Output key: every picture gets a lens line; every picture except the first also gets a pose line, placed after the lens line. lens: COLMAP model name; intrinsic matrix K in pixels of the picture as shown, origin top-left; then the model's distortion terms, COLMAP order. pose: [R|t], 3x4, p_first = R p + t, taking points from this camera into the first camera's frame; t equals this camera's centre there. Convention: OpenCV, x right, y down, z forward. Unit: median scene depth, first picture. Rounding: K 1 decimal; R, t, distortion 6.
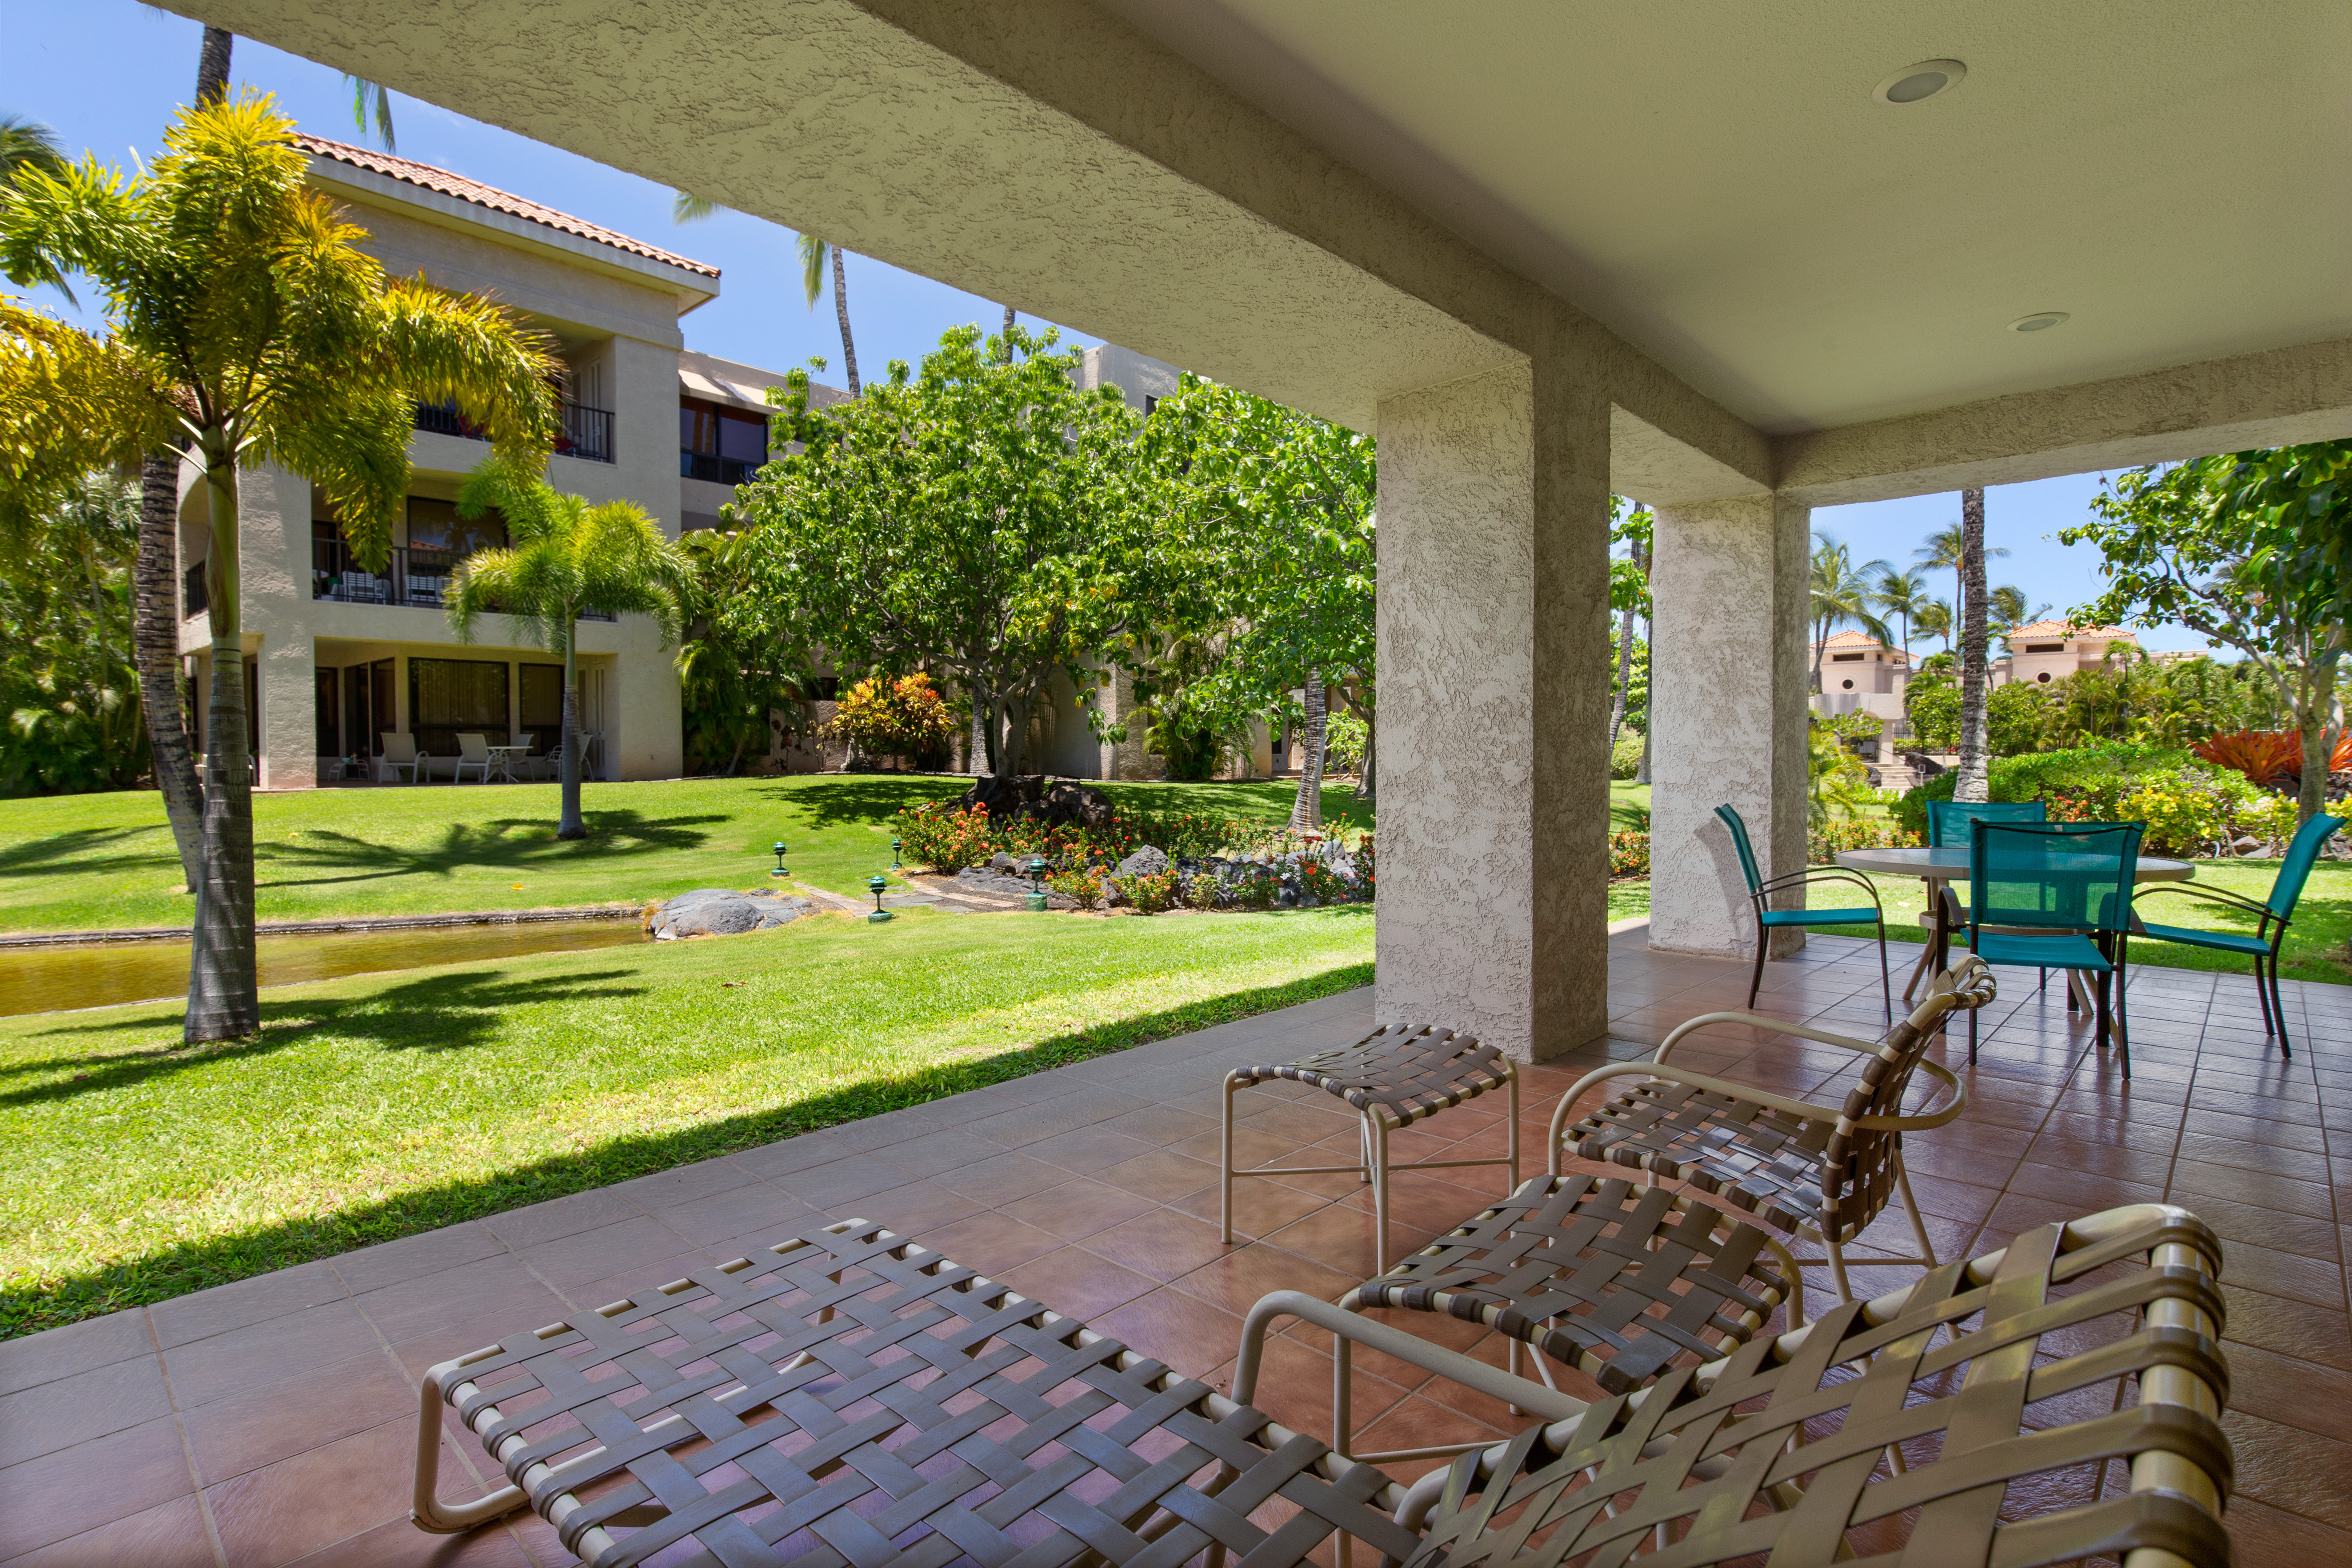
lens RADIAL K [[1134.1, 0, 1163.7], [0, 1134.1, 778.8], [0, 0, 1]] dist [-0.014201, -0.001214]
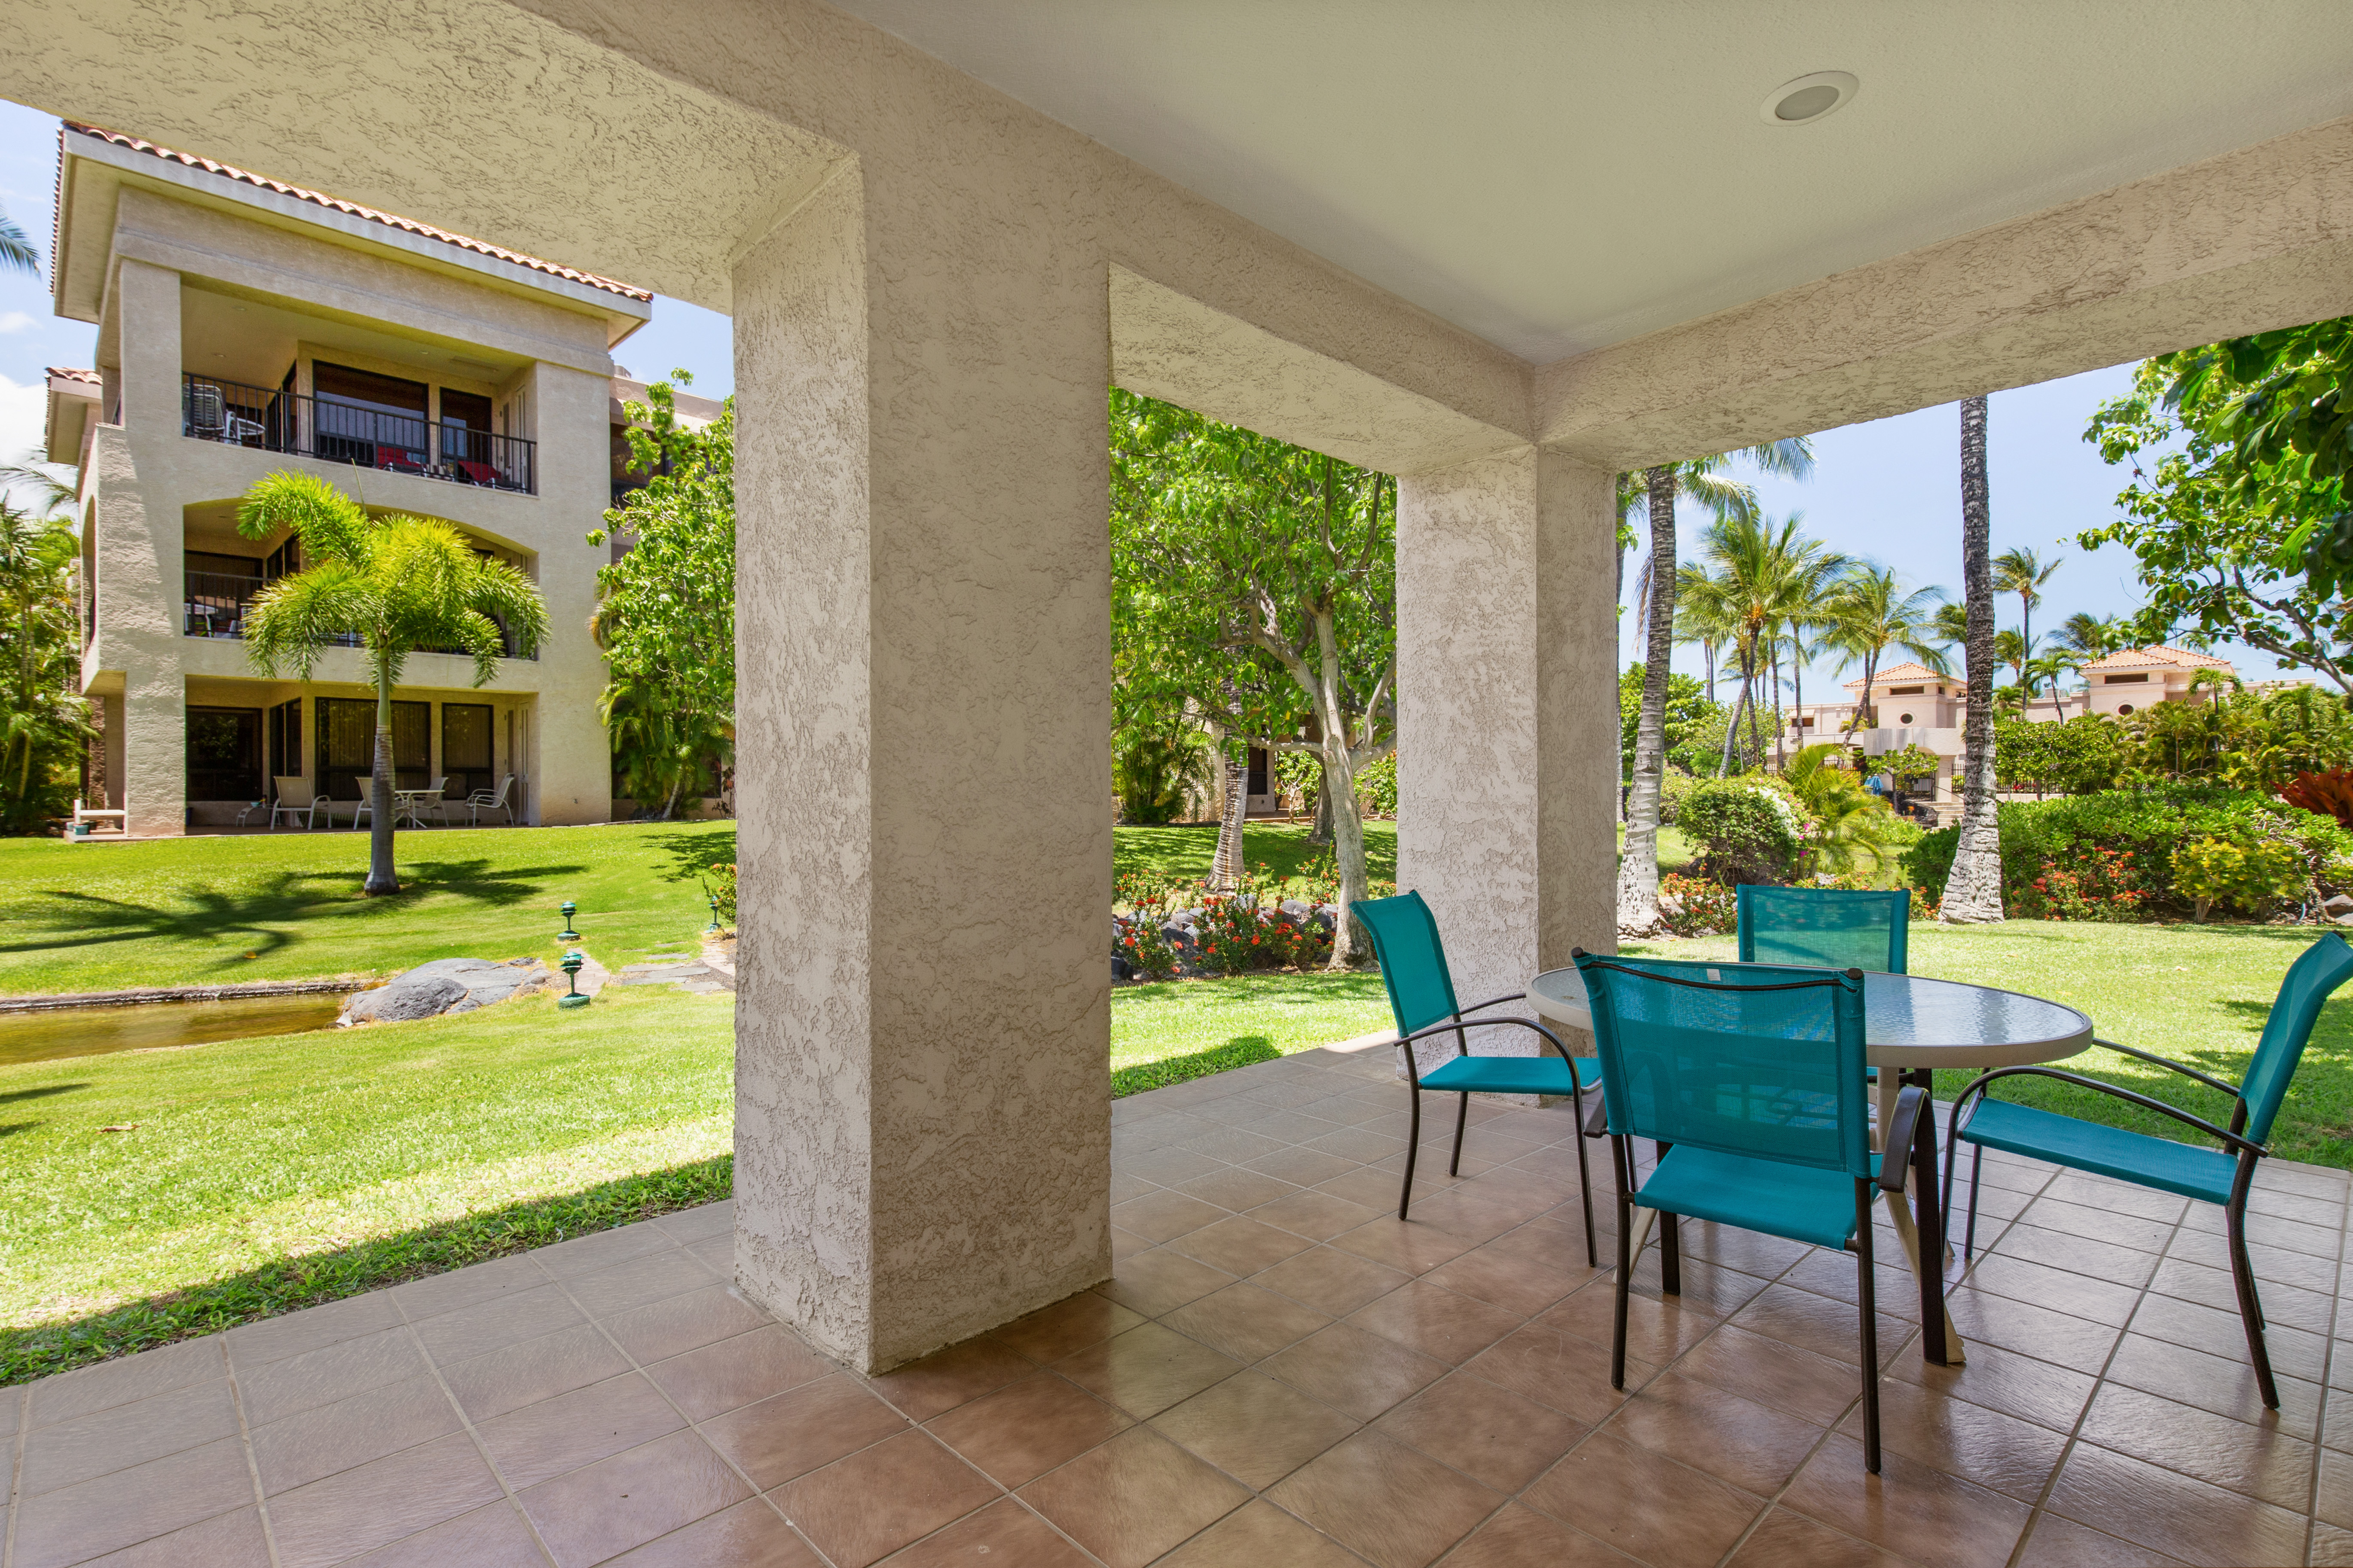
lens RADIAL K [[1108.5, 0, 1186.9], [0, 1108.5, 780.5], [0, 0, 1]] dist [0.010337, -0.000619]
pose [[0.998997, -0.002525, -0.044710, 0.148234], [0.001113, 0.999500, -0.031593, -0.008676], [0.044767, 0.031511, 0.998500, 0.125446]]
